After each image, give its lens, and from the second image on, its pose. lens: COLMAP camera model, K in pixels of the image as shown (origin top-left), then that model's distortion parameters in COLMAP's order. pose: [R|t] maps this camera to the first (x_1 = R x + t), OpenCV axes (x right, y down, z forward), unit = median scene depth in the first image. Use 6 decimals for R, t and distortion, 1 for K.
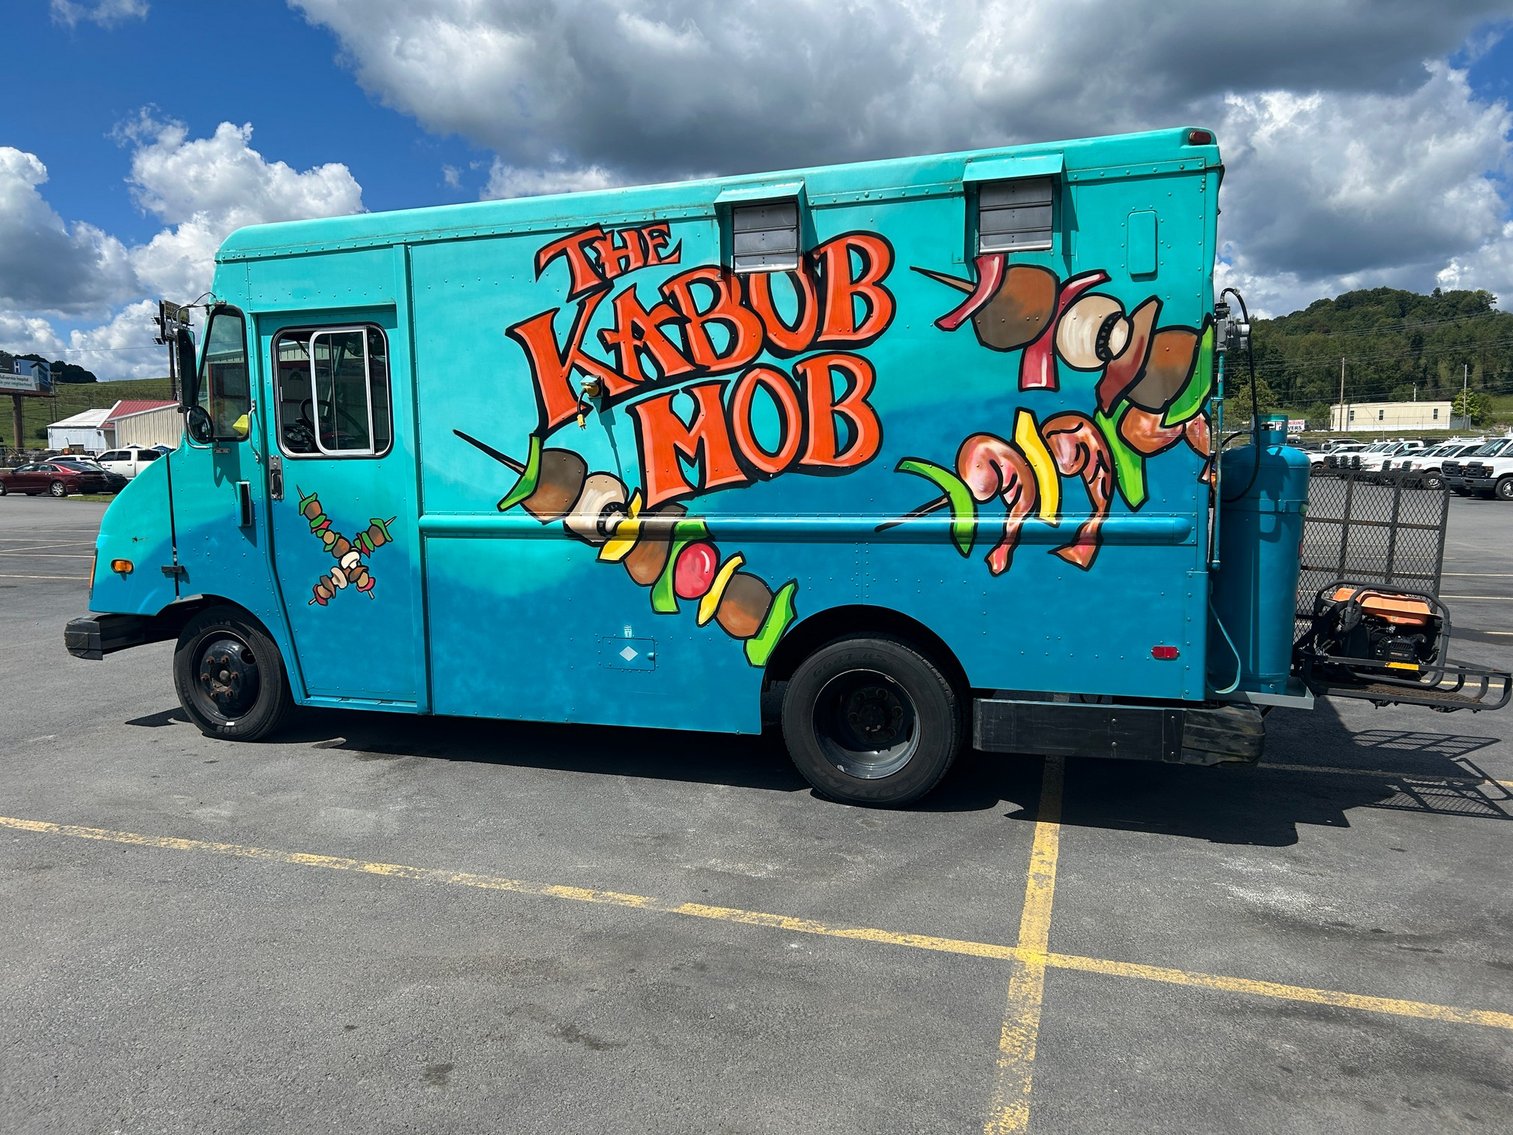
lens RADIAL K [[1130.2, 0, 756.5], [0, 1130.2, 567.5], [0, 0, 1]] dist [0.110042, -0.160162]
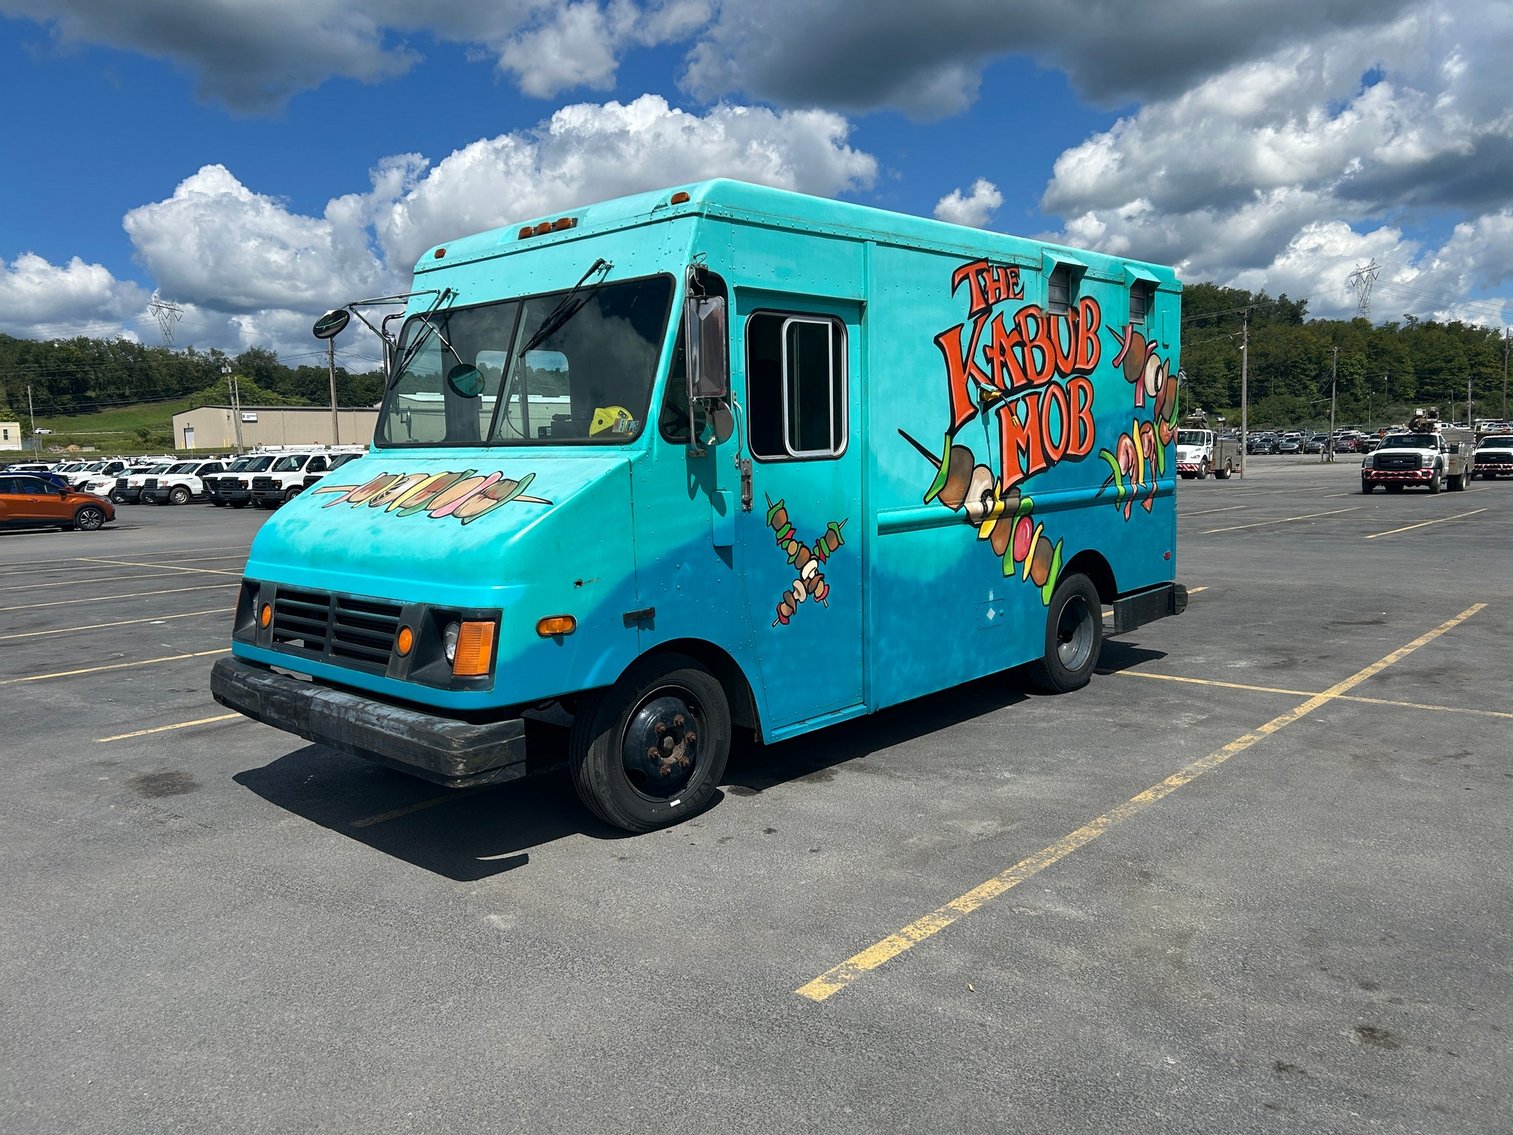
lens RADIAL K [[1126.1, 0, 747.8], [0, 1126.1, 574.8], [0, 0, 1]] dist [0.074549, -0.093637]
pose [[0.405634, -0.104321, 0.908063, -1.347806], [0.114886, 0.991406, 0.062576, -0.072894], [-0.906787, 0.078941, 0.414133, 0.751150]]
